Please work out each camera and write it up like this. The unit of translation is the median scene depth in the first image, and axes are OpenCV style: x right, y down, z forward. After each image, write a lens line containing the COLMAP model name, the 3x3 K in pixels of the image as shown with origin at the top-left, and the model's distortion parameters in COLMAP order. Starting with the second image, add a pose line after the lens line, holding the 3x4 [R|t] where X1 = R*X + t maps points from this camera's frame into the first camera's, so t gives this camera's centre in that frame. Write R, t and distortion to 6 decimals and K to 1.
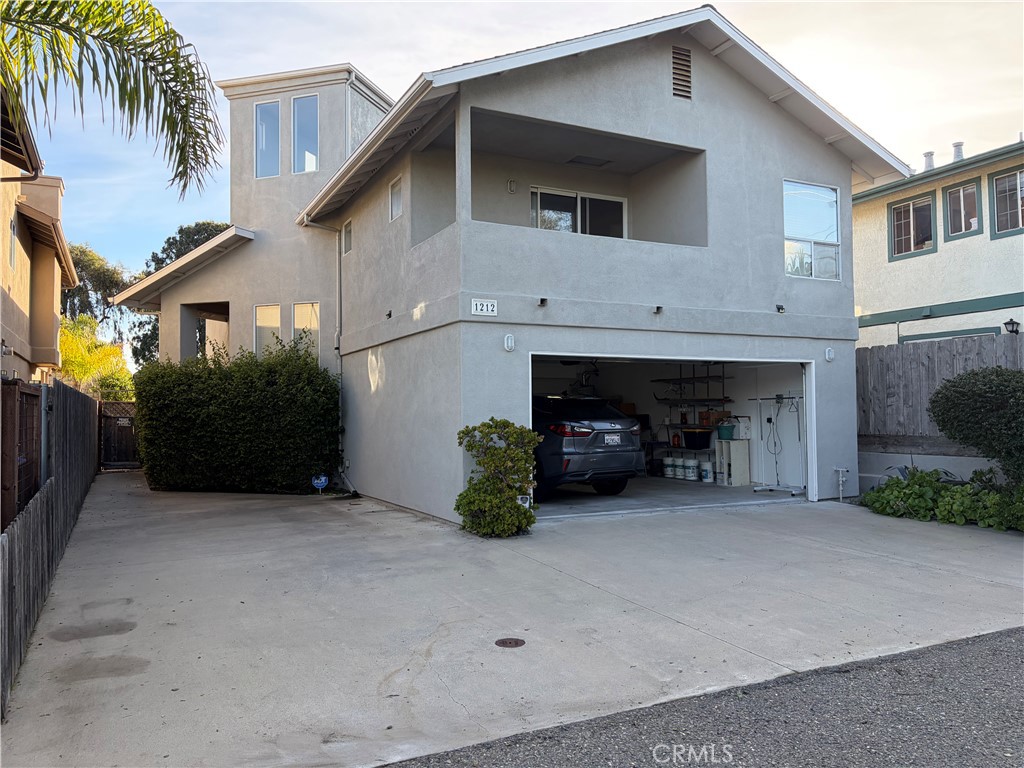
lens RADIAL K [[769.3, 0, 514.1], [0, 769.3, 388.0], [0, 0, 1]] dist [0.031410, -0.005798]
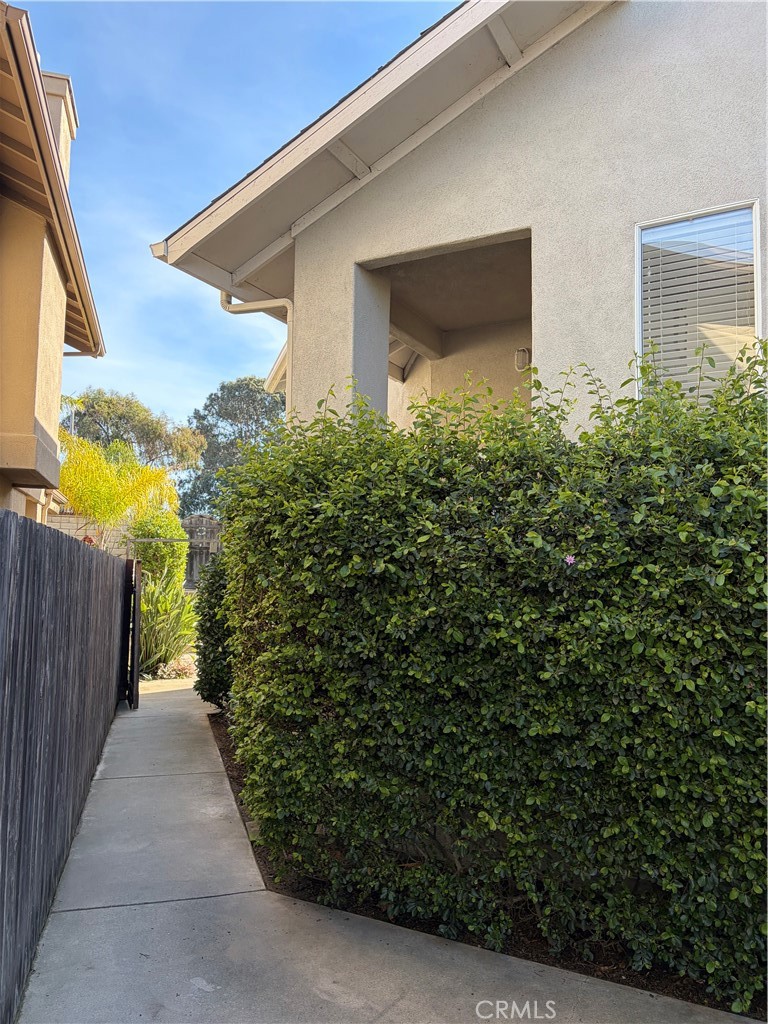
lens RADIAL K [[769.3, 0, 388.2], [0, 769.3, 519.0], [0, 0, 1]] dist [0.031410, -0.005798]
pose [[0.983470, 0.012531, -0.180638, -0.507792], [-0.021036, 0.998755, -0.045242, 0.017066], [0.179846, 0.048294, 0.982509, 0.979089]]
